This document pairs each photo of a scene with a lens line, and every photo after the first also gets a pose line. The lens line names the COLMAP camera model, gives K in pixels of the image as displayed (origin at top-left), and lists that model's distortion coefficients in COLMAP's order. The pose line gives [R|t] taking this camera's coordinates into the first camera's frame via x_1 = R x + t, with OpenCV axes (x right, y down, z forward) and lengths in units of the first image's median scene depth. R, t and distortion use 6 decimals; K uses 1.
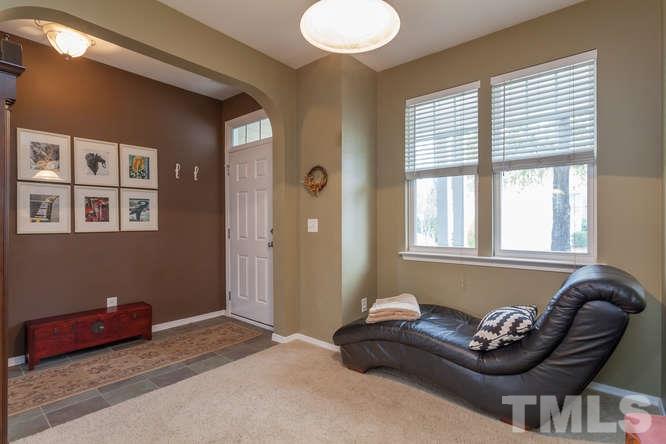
lens RADIAL K [[322.4, 0, 313.1], [0, 322.4, 230.1], [0, 0, 1]] dist [-0.000477, 0.001584]
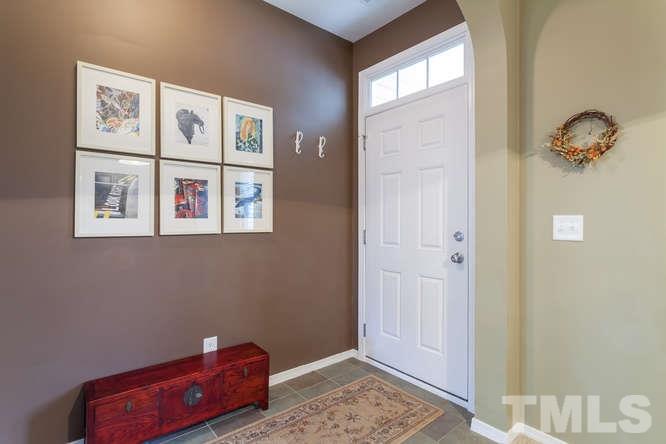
lens RADIAL K [[322.4, 0, 313.1], [0, 322.4, 230.1], [0, 0, 1]] dist [-0.000477, 0.001584]
pose [[0.983317, 0.012508, -0.181468, -0.313091], [-0.012110, 0.999921, 0.003298, -0.007072], [0.181495, -0.001046, 0.983391, 0.412398]]
